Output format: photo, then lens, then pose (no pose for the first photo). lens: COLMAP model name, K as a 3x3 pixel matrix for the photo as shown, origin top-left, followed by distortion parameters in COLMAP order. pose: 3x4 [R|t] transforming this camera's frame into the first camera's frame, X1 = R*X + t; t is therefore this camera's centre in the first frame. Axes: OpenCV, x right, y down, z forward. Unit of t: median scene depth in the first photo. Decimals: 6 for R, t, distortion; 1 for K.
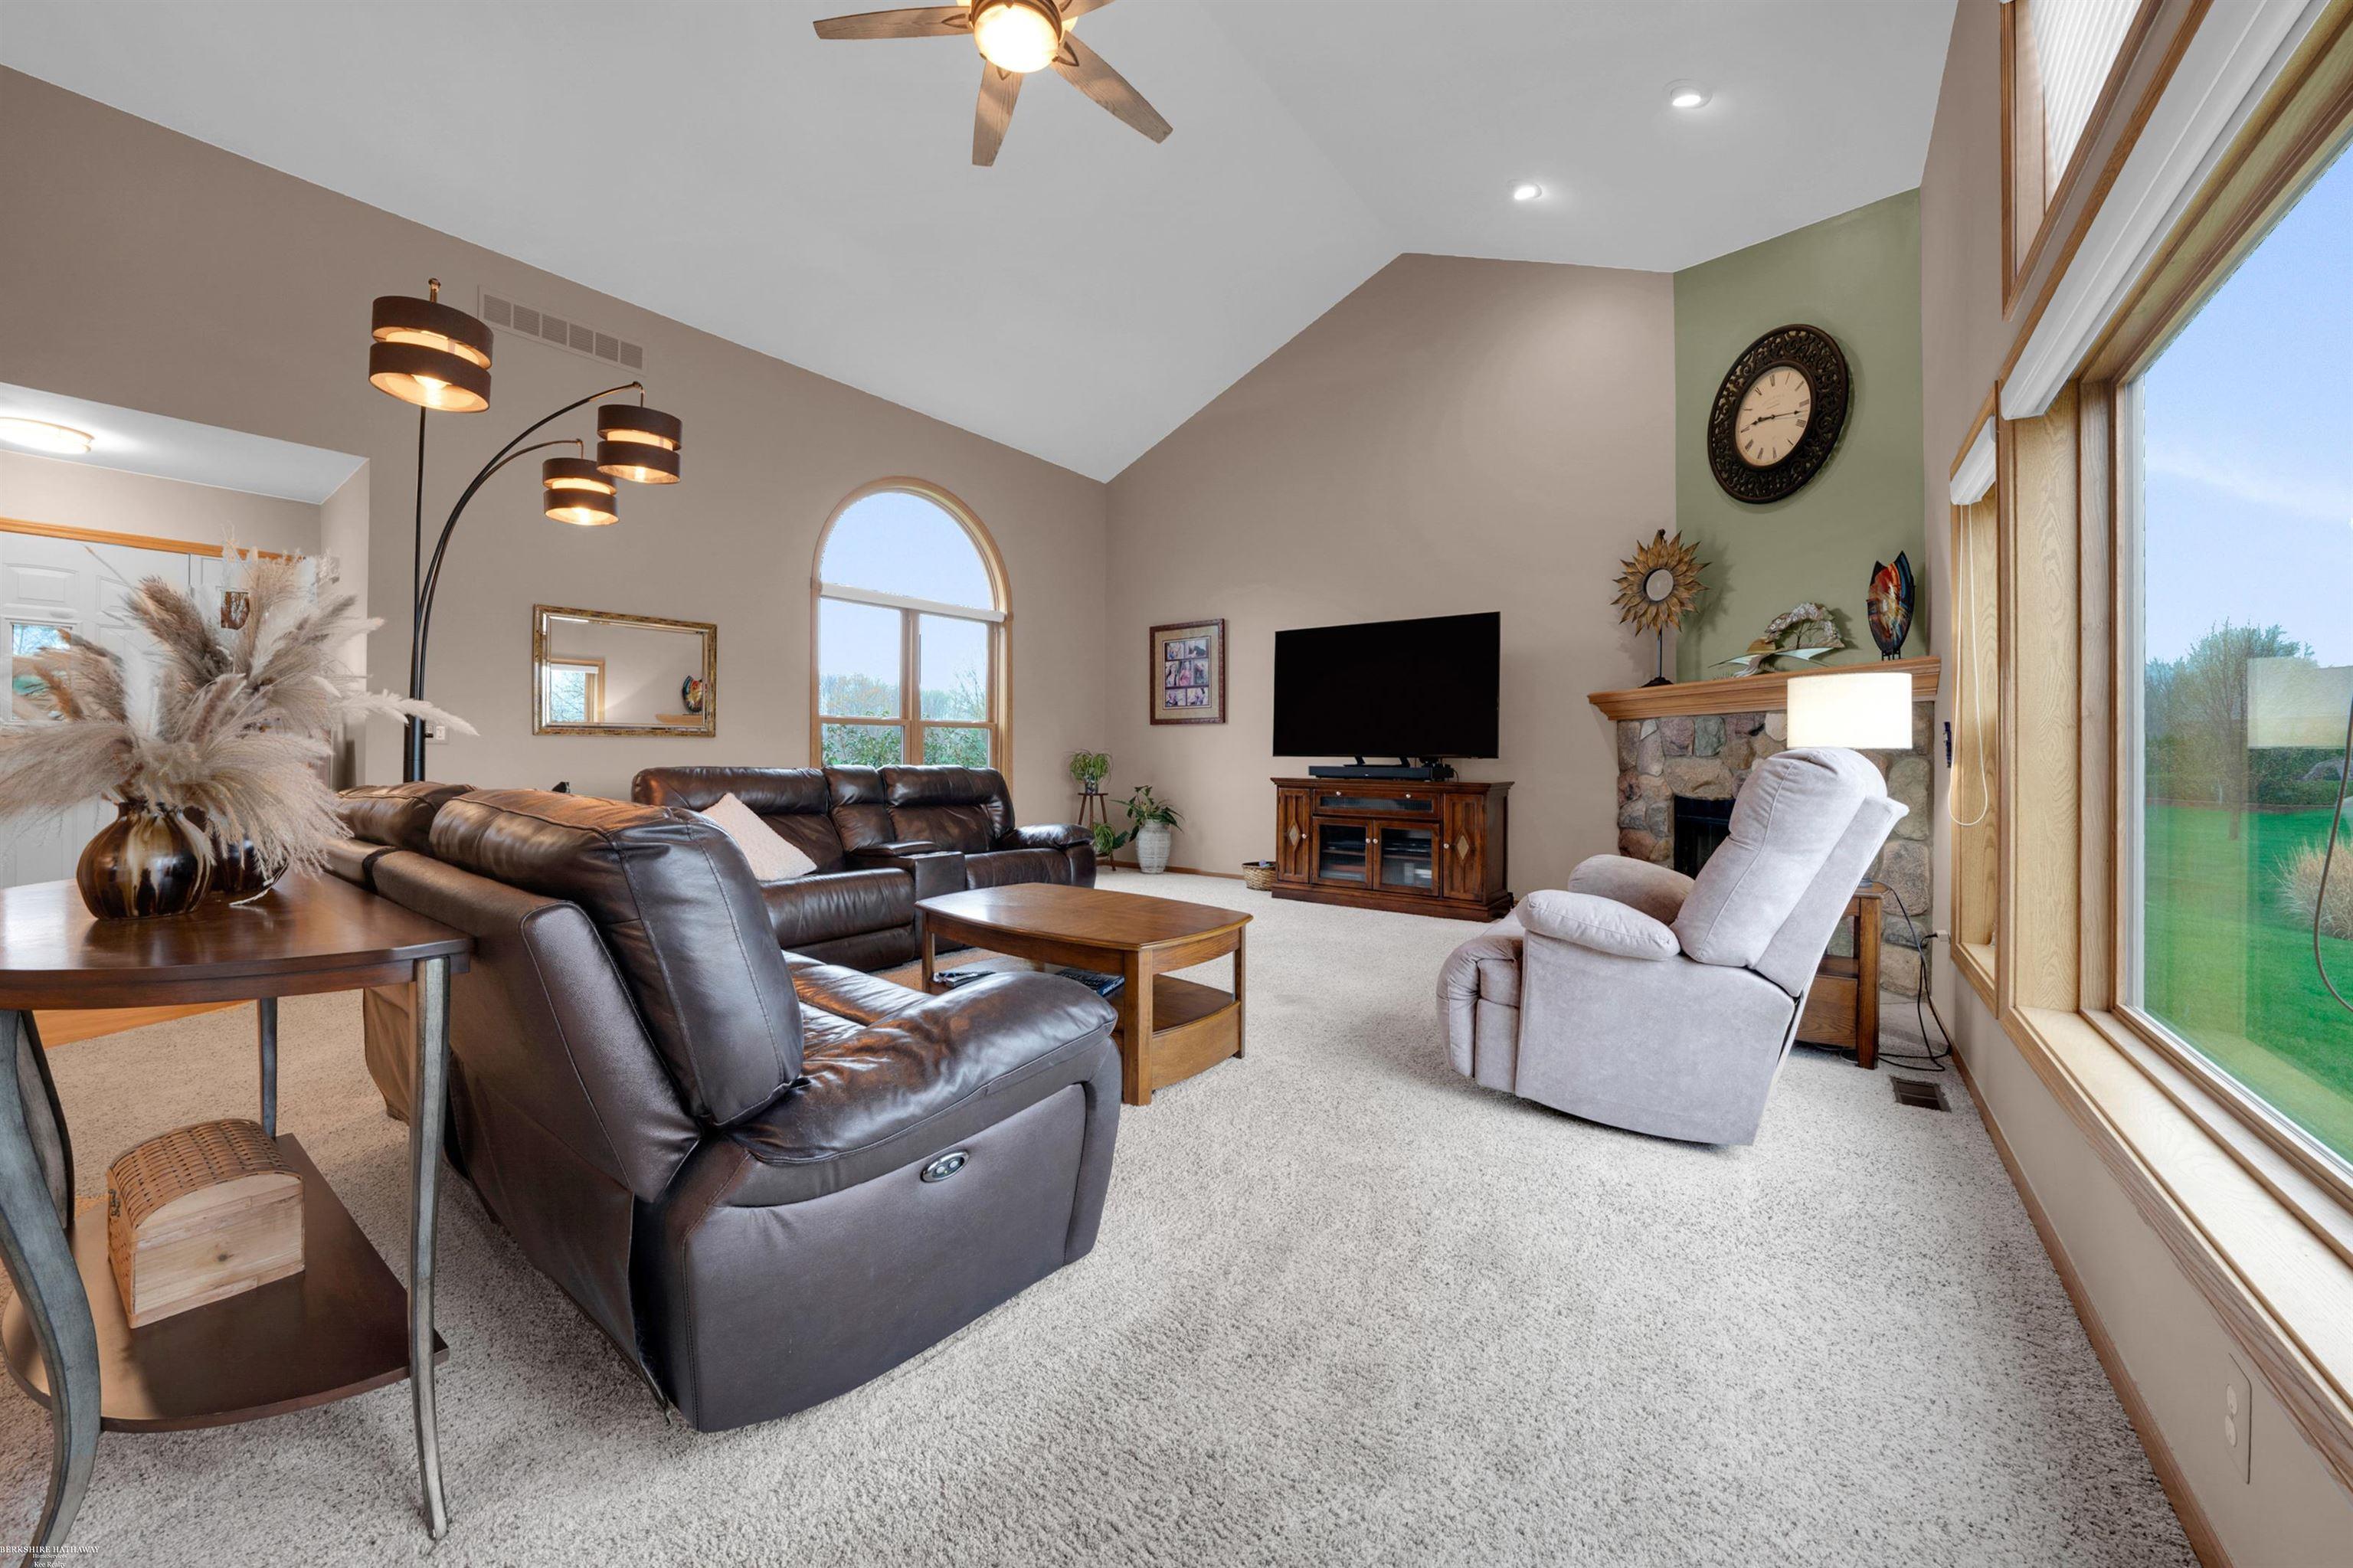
lens RADIAL K [[856.3, 0, 1178.5], [0, 856.3, 728.8], [0, 0, 1]] dist [-0.000284, 0.000000]
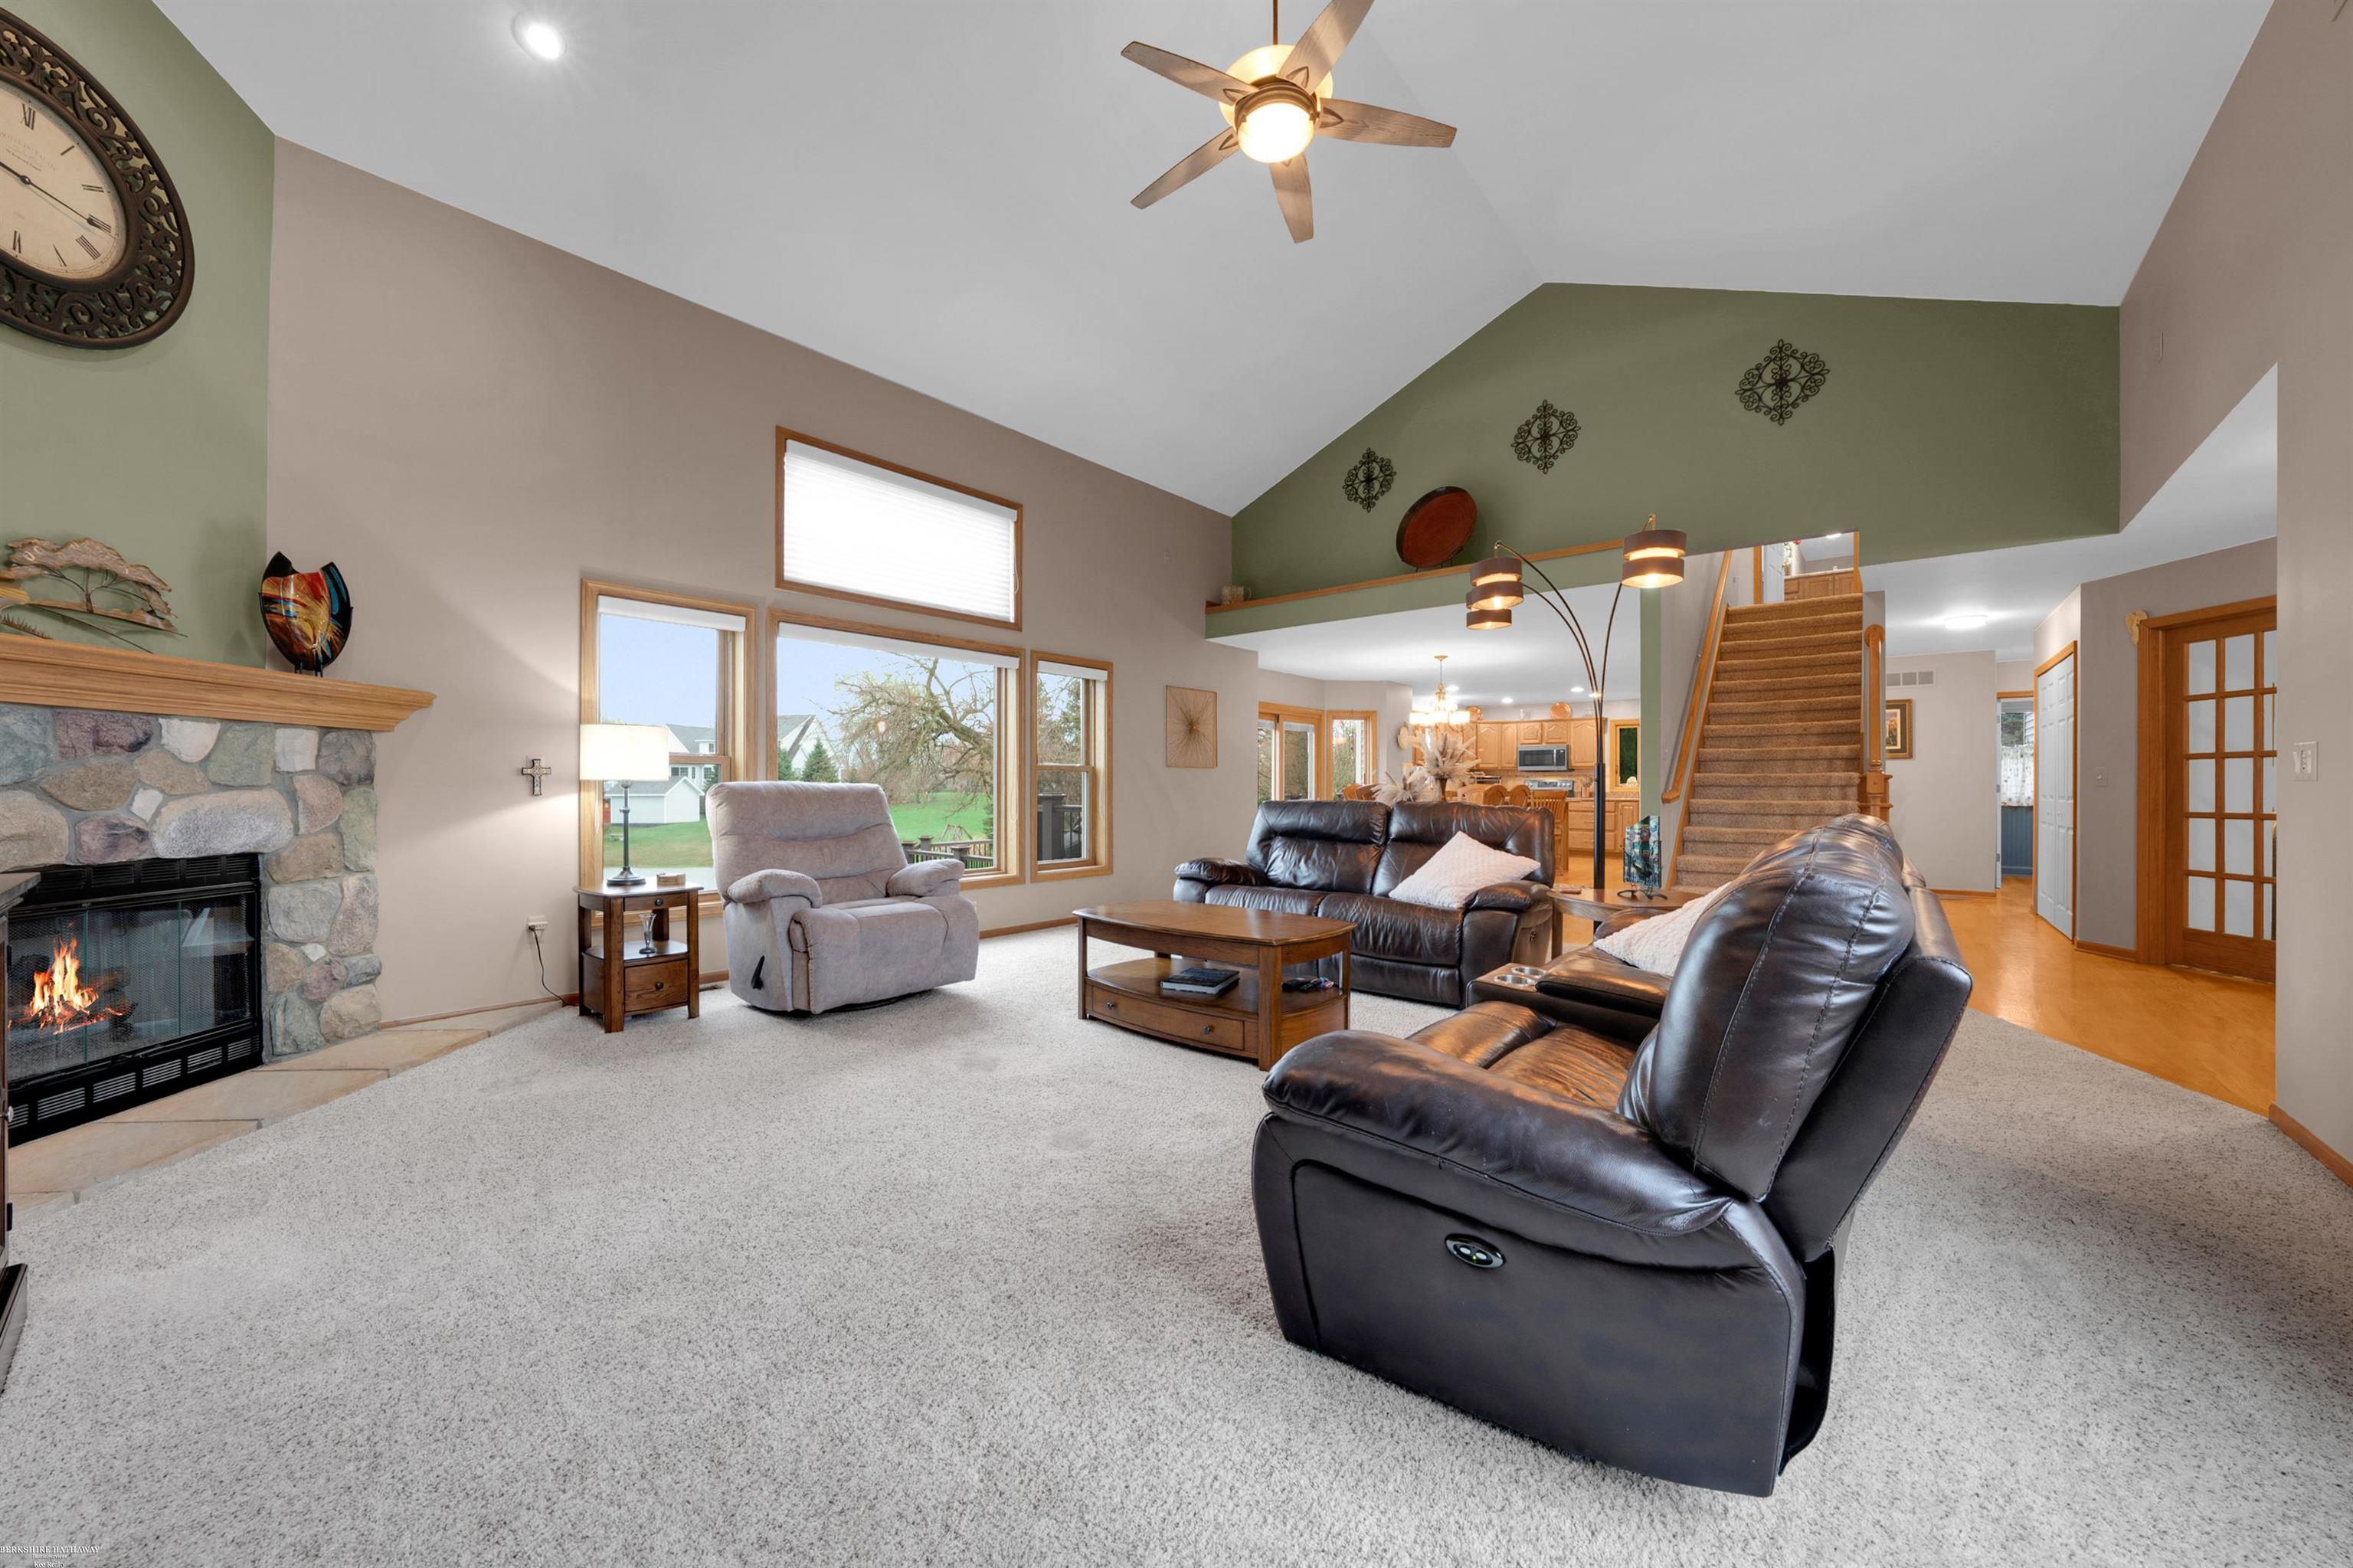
lens RADIAL K [[826.0, 0, 1176.5], [0, 826.0, 784.0], [0, 0, 1]] dist [0.000004, 0.000022]
pose [[-0.997393, -0.016268, 0.070304, -0.126445], [-0.018010, 0.999544, -0.024224, 0.037040], [-0.069878, -0.025427, -0.997231, 1.799647]]
